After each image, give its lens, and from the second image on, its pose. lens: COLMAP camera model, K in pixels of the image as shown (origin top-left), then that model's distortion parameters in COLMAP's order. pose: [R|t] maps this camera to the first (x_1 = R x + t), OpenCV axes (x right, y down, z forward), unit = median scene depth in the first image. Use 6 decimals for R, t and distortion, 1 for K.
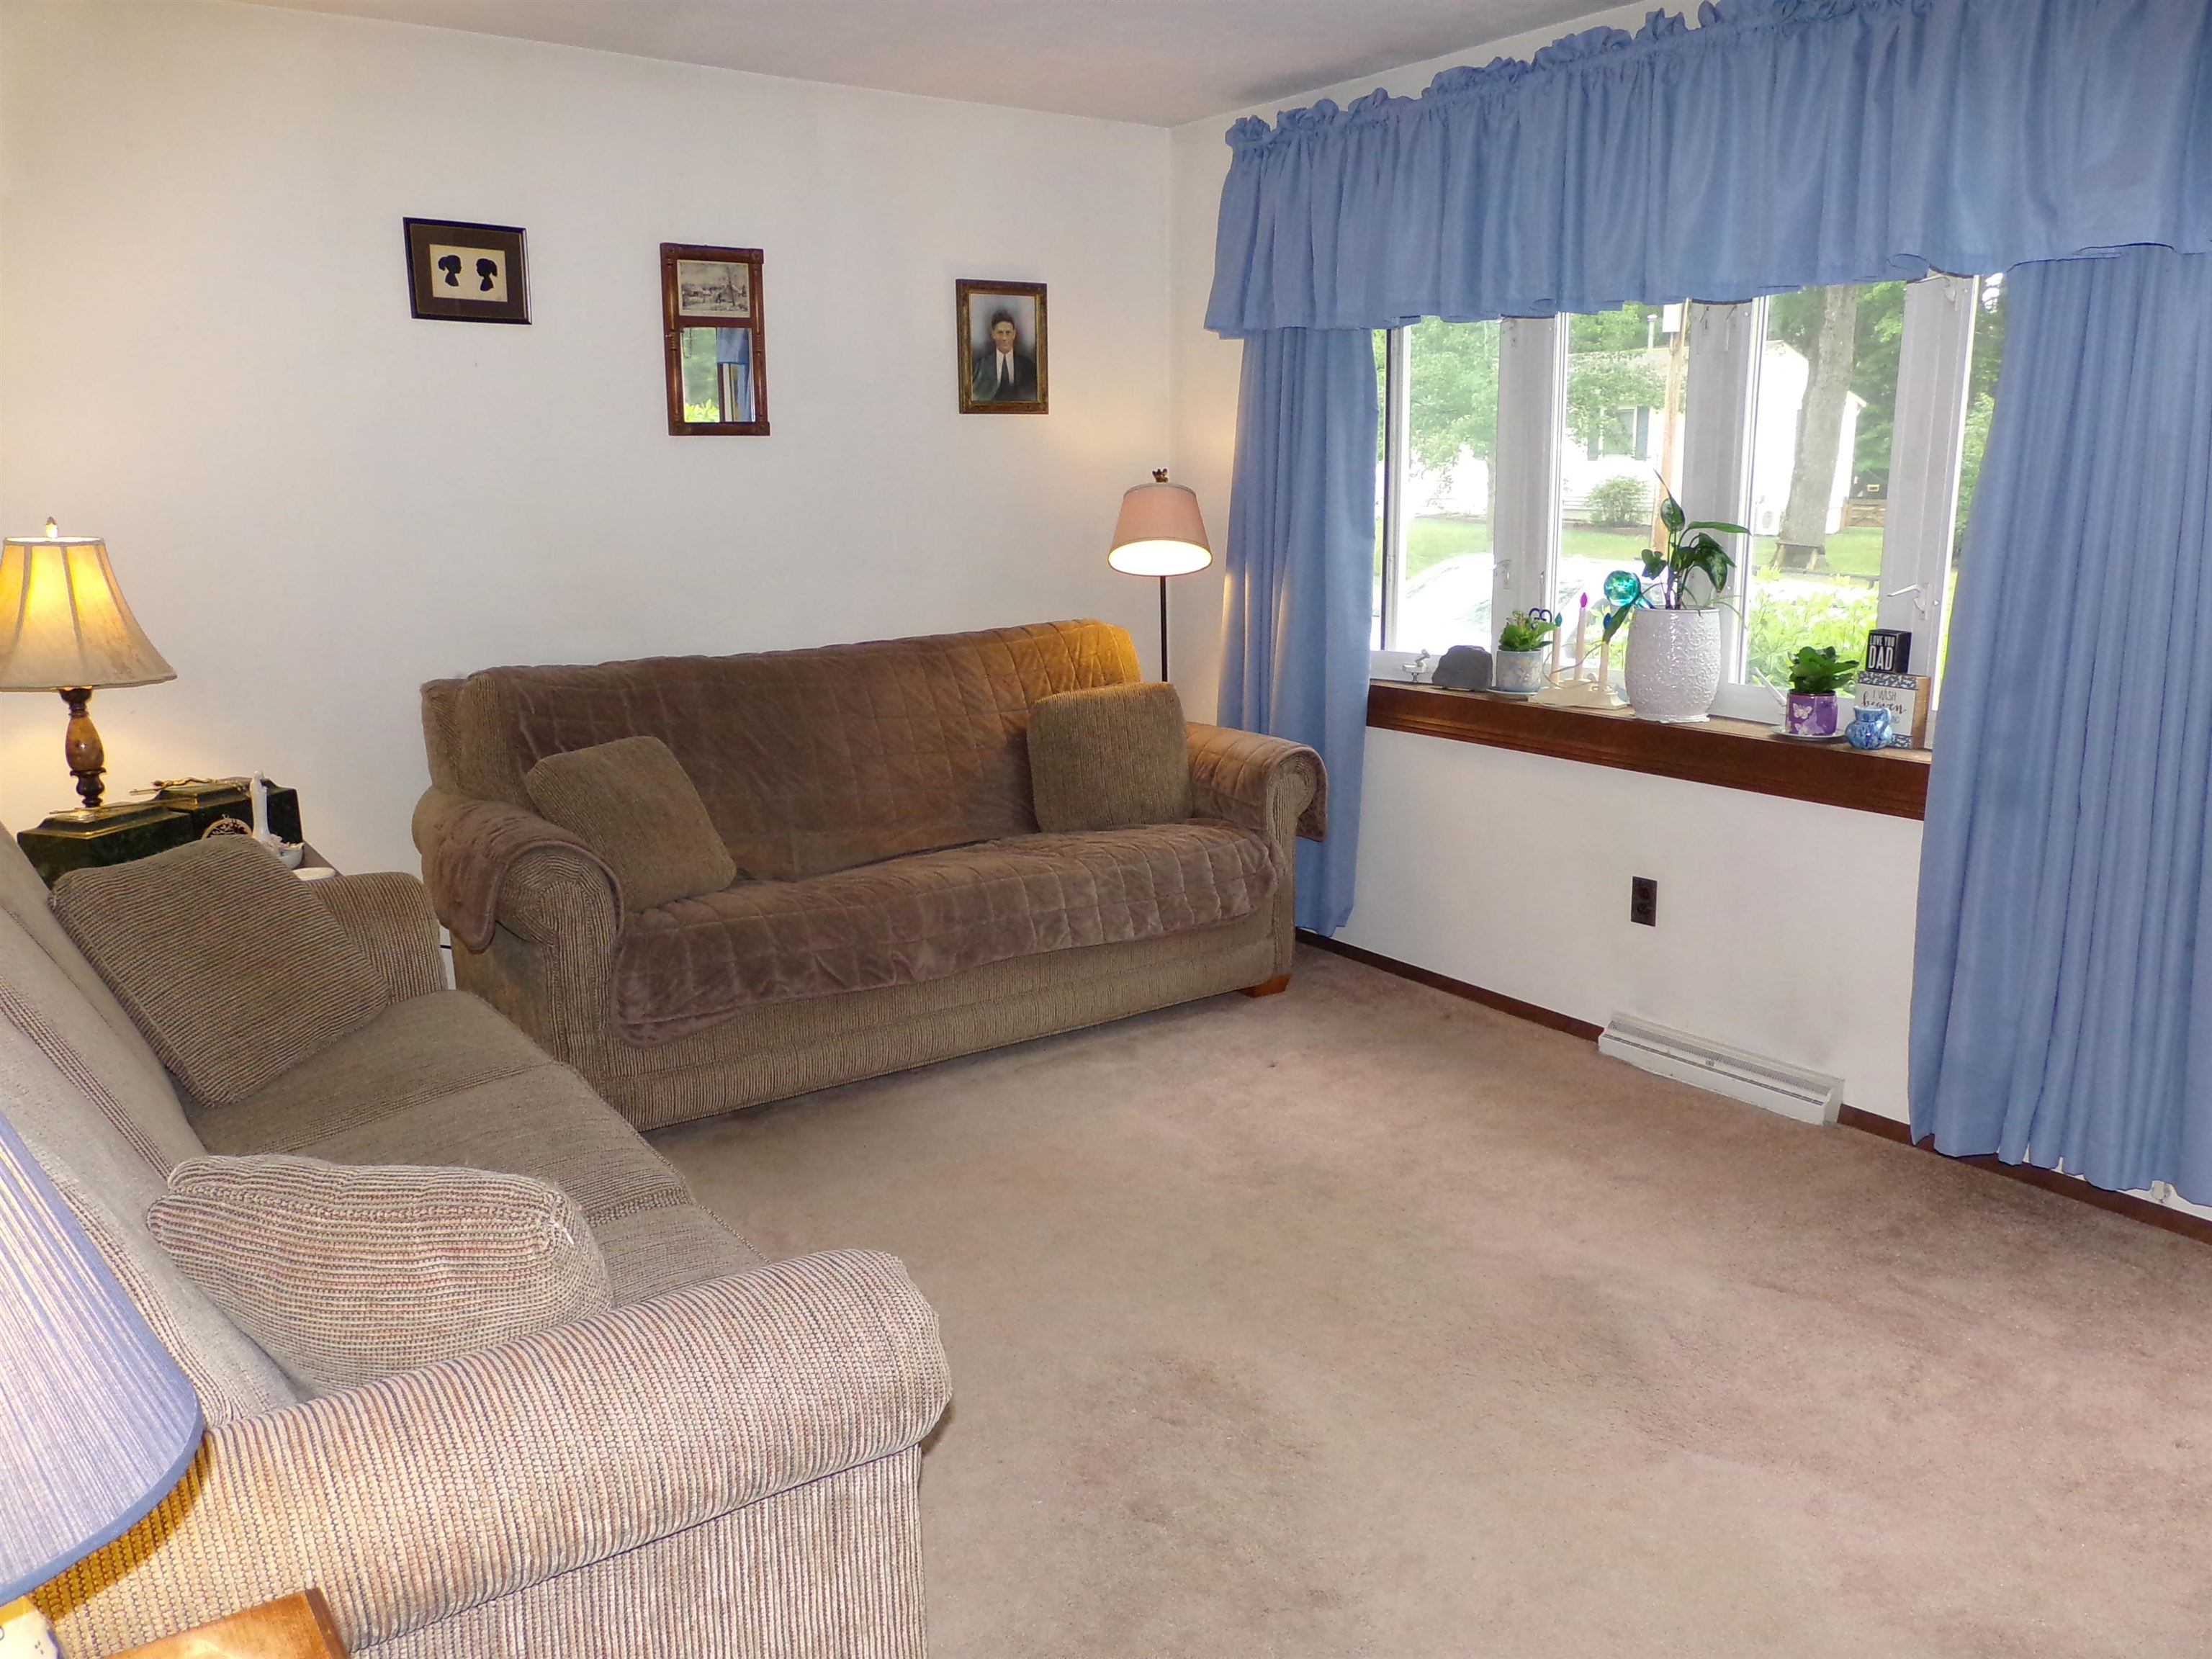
lens RADIAL K [[1711.0, 0, 1130.7], [0, 1711.0, 830.4], [0, 0, 1]] dist [-0.071444, 0.167042]
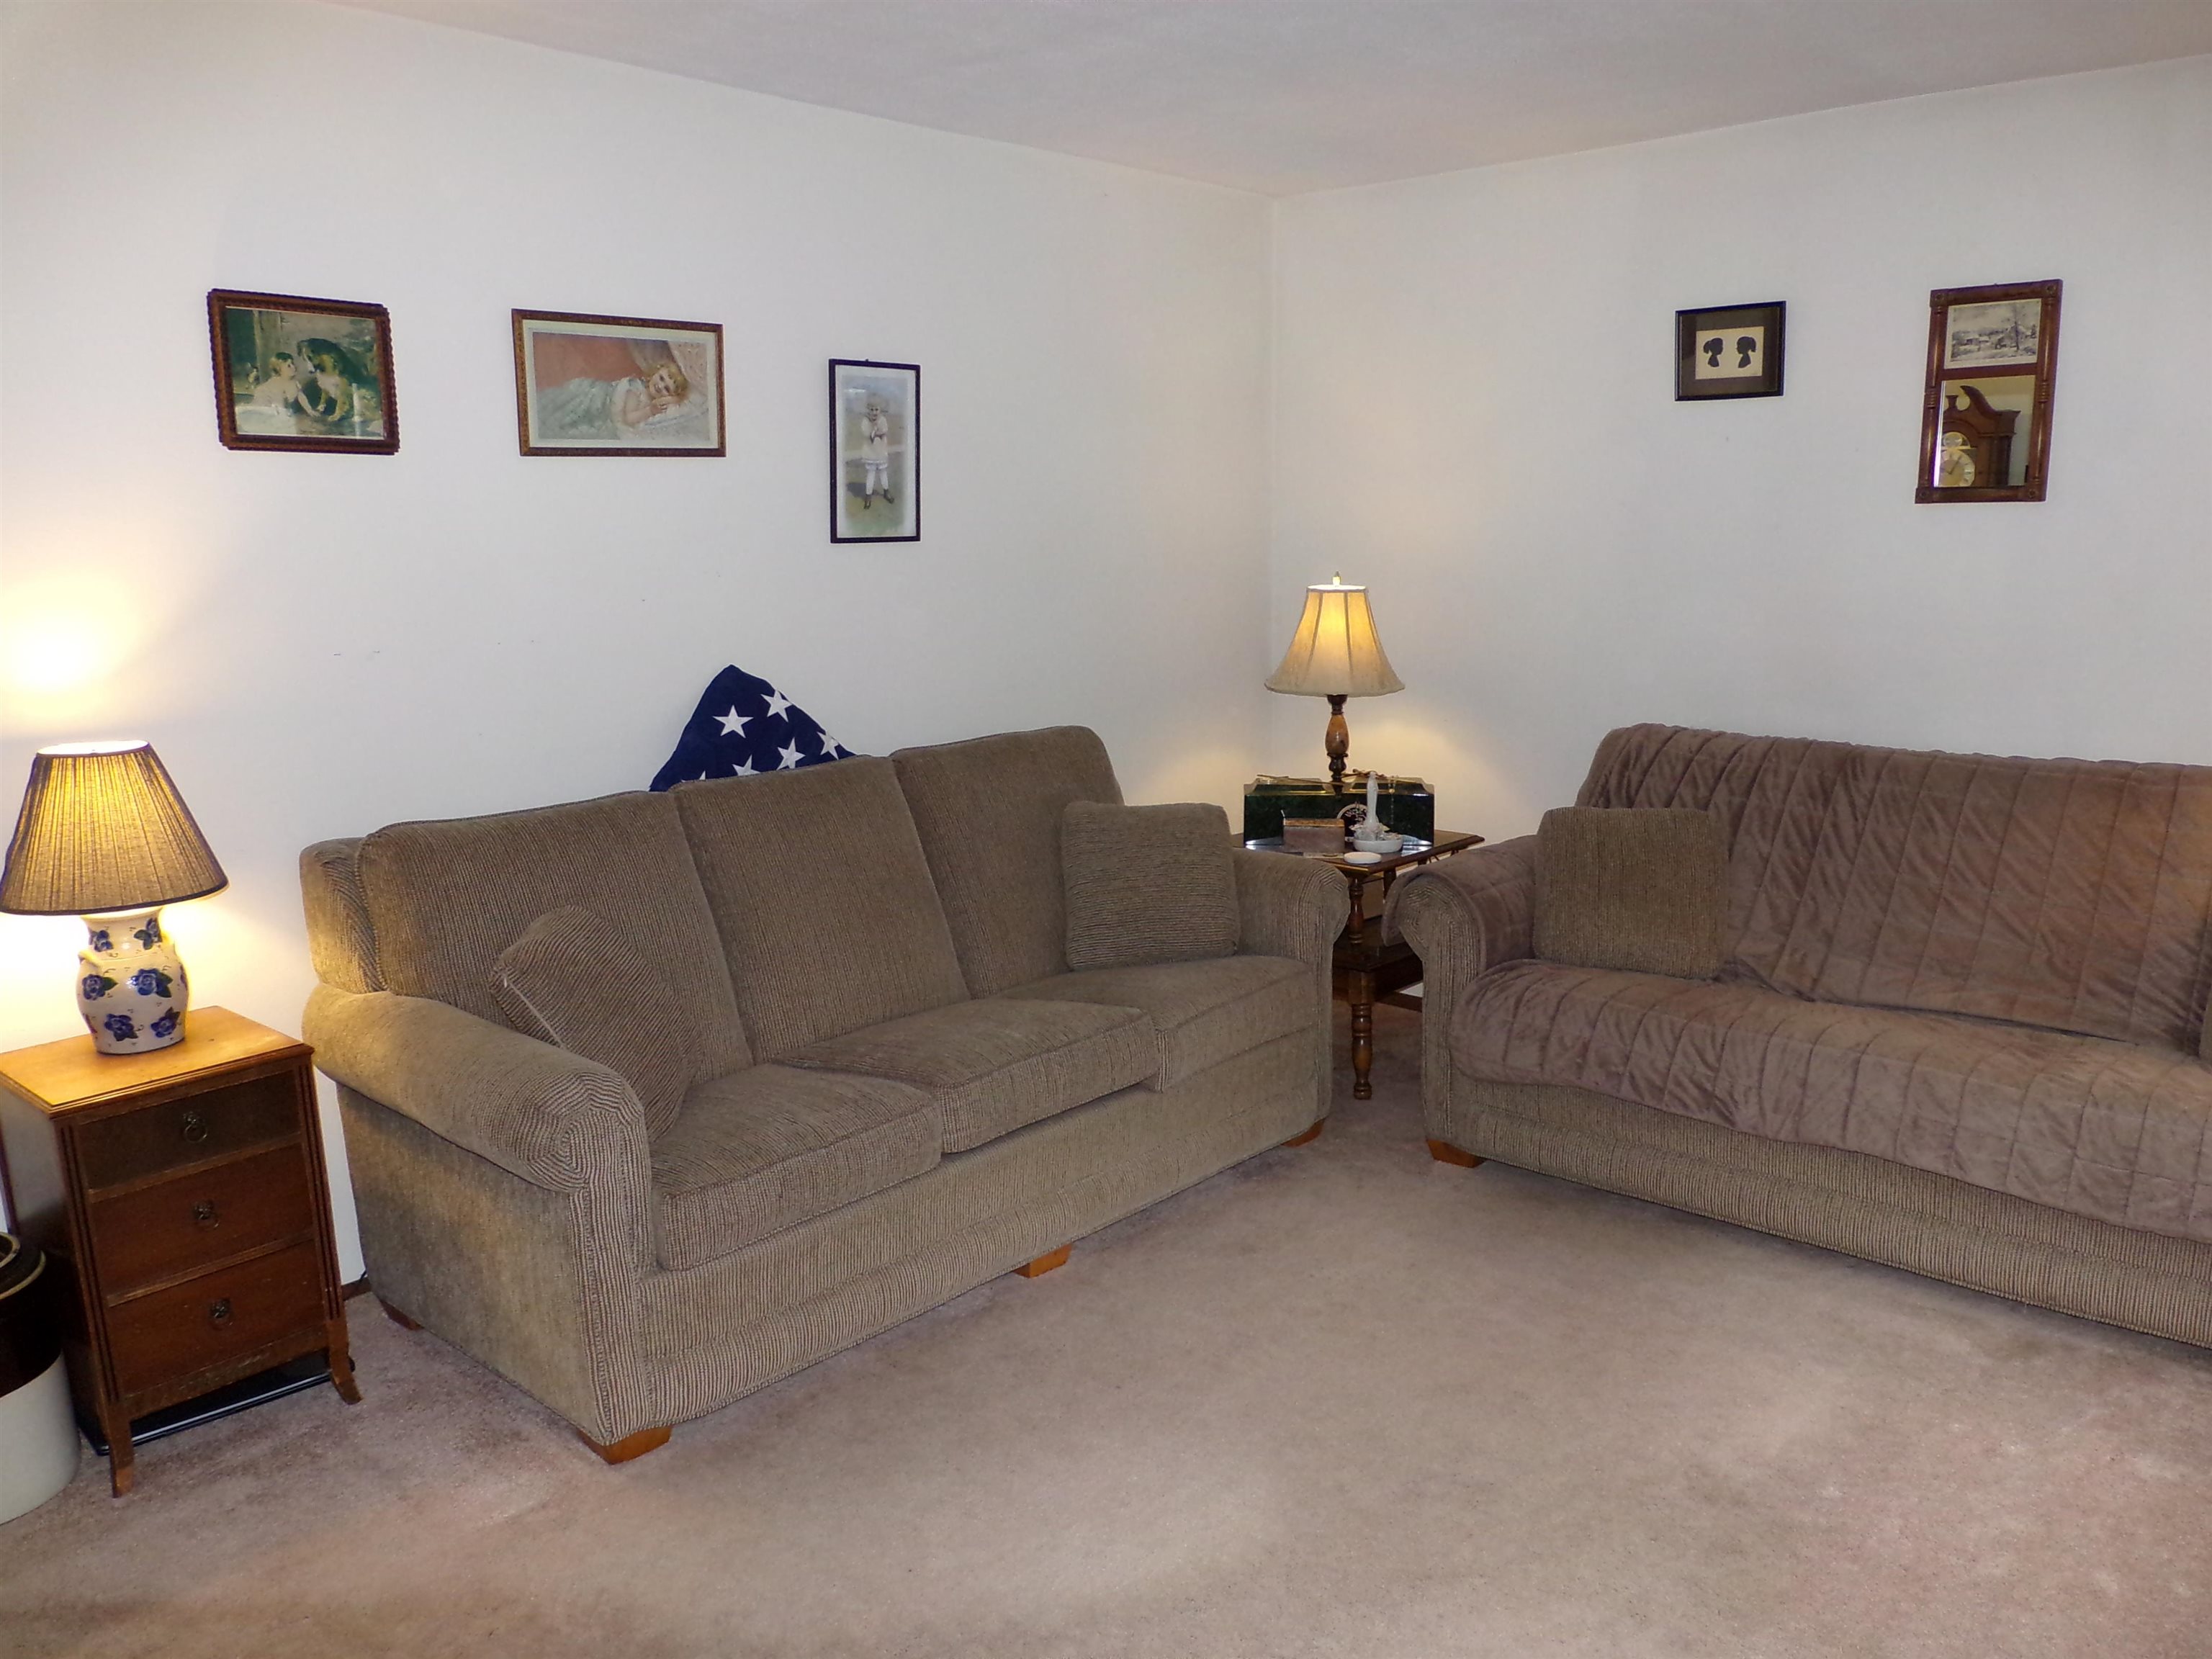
lens RADIAL K [[1711.0, 0, 1130.7], [0, 1711.0, 830.4], [0, 0, 1]] dist [-0.071444, 0.167042]
pose [[0.216984, 0.171022, -0.961077, 0.588823], [-0.206129, 0.970361, 0.126136, -0.099303], [0.954164, 0.170736, 0.245805, 0.444438]]
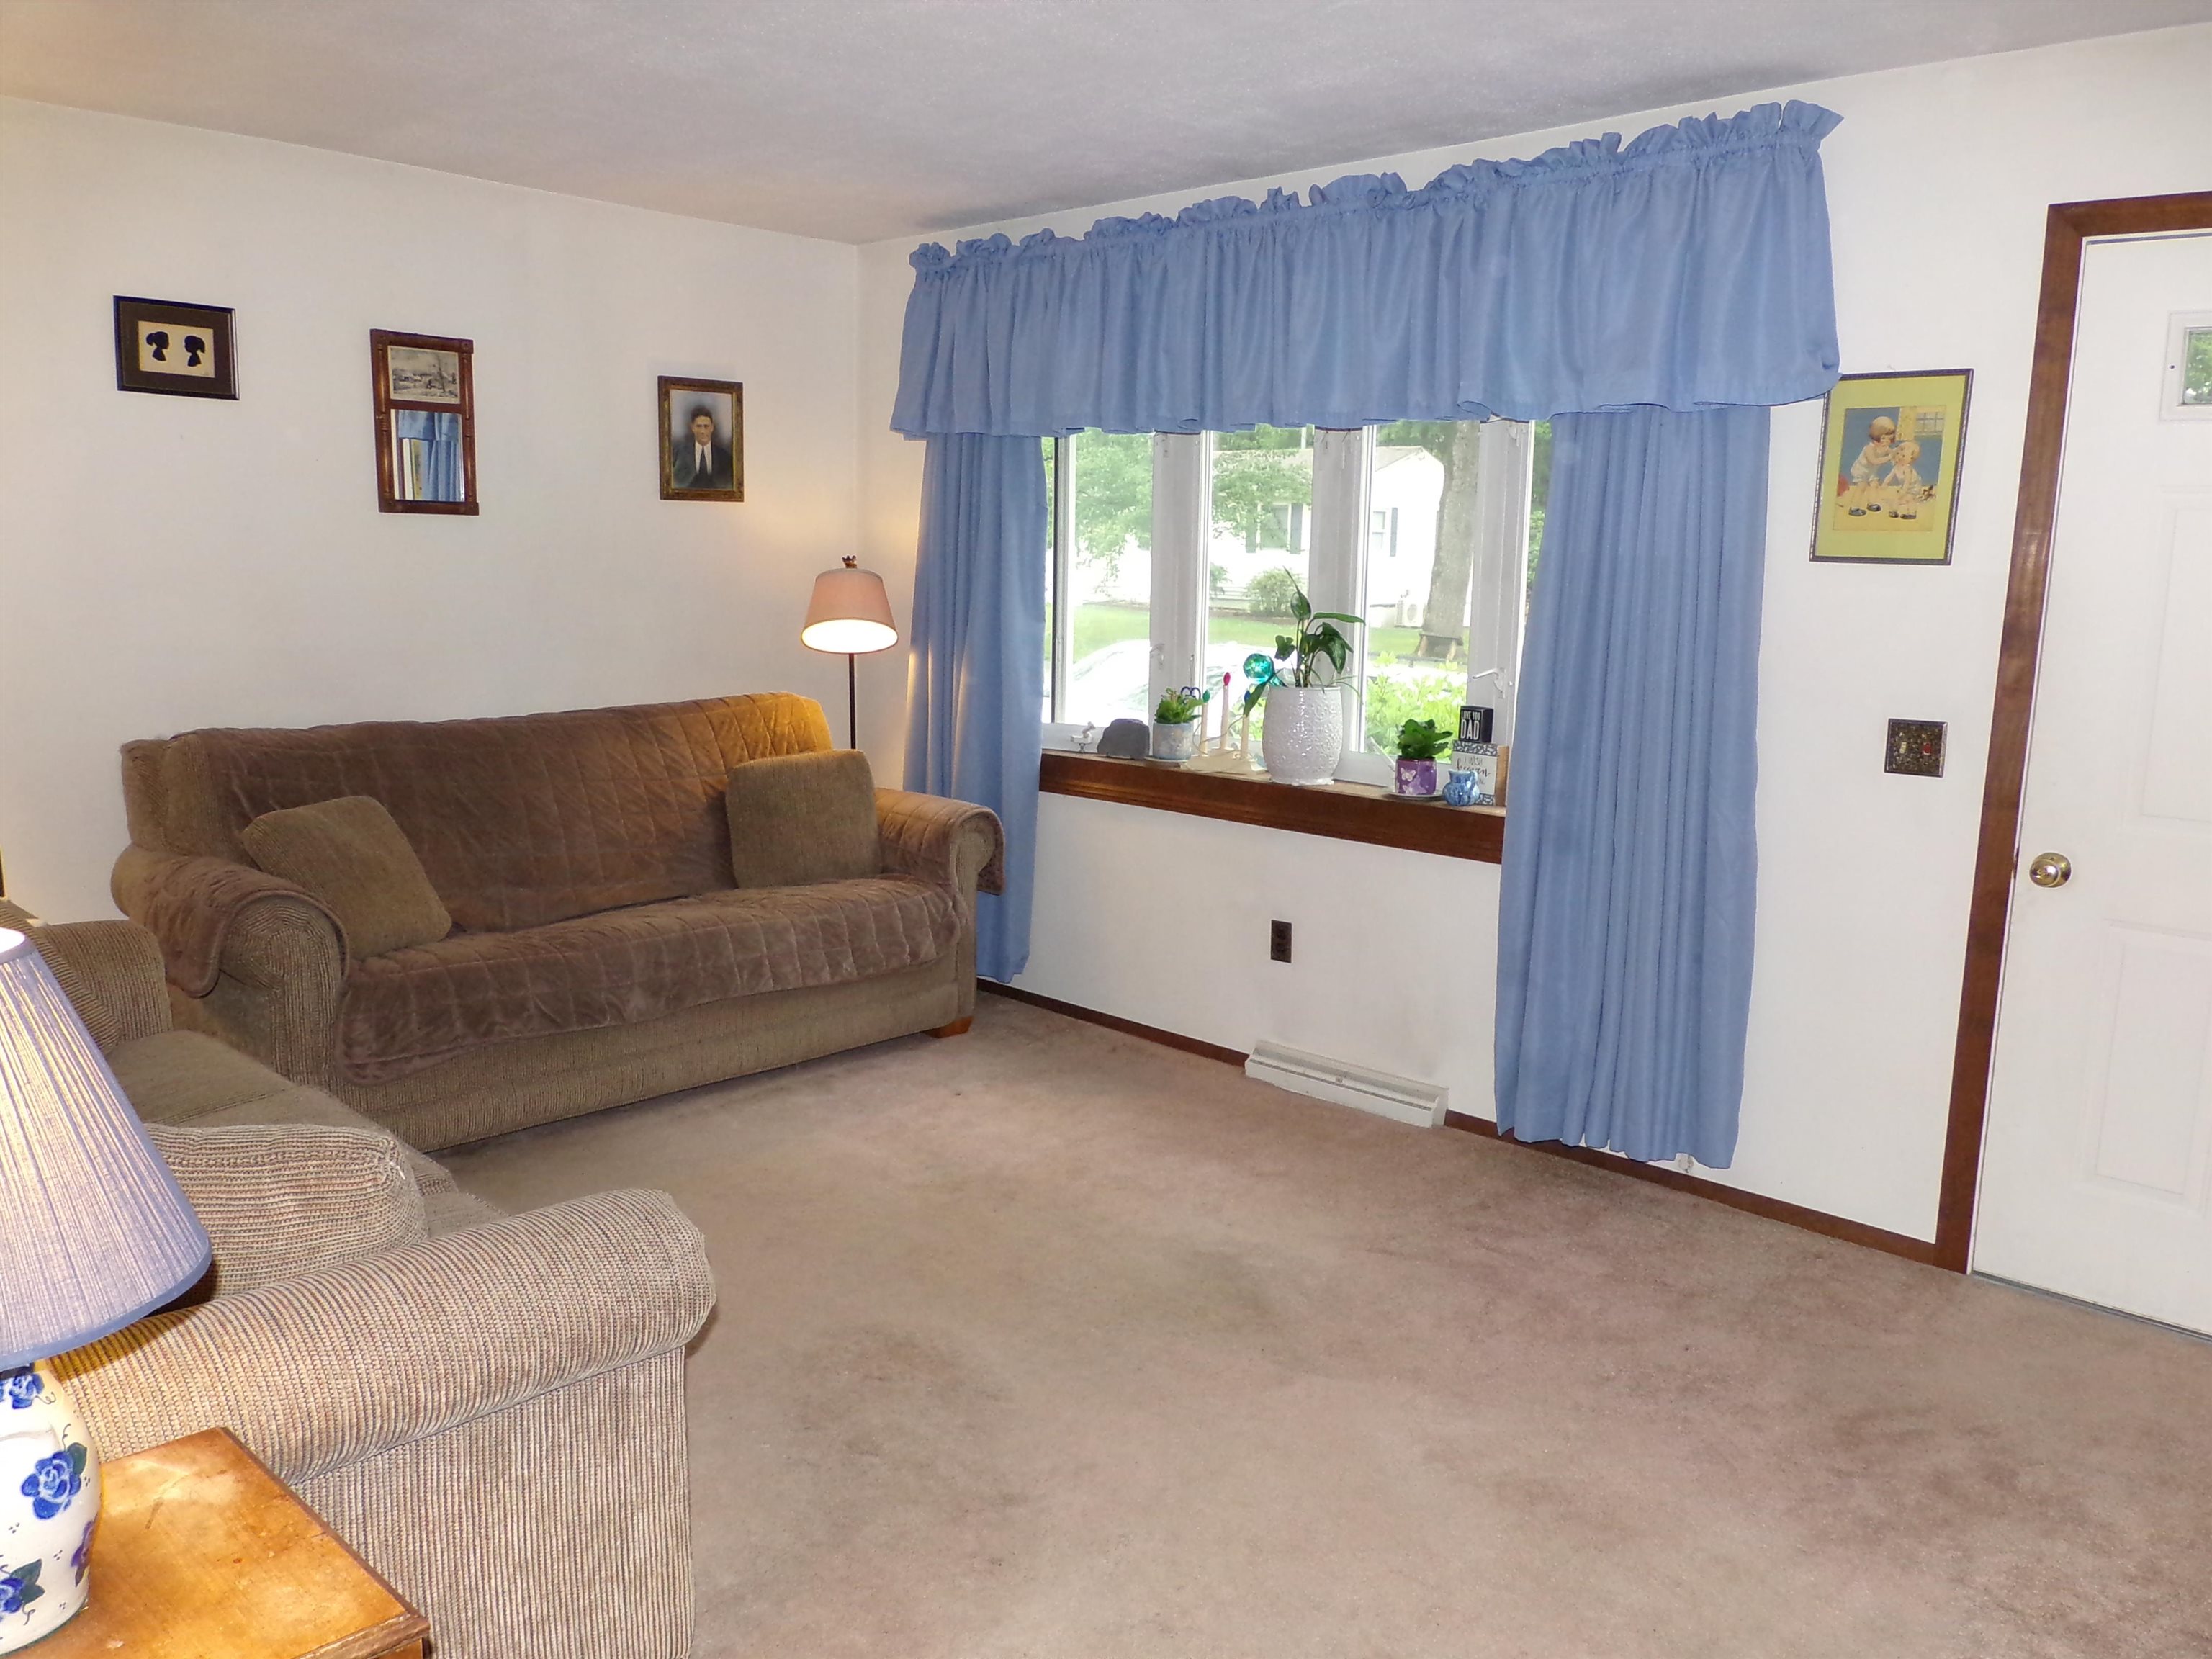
lens RADIAL K [[1711.0, 0, 1130.7], [0, 1711.0, 830.4], [0, 0, 1]] dist [-0.071444, 0.167042]
pose [[0.981759, -0.003028, 0.190103, -0.017469], [0.012190, 0.998818, -0.047045, 0.021202], [-0.189736, 0.048504, 0.980636, -0.117332]]
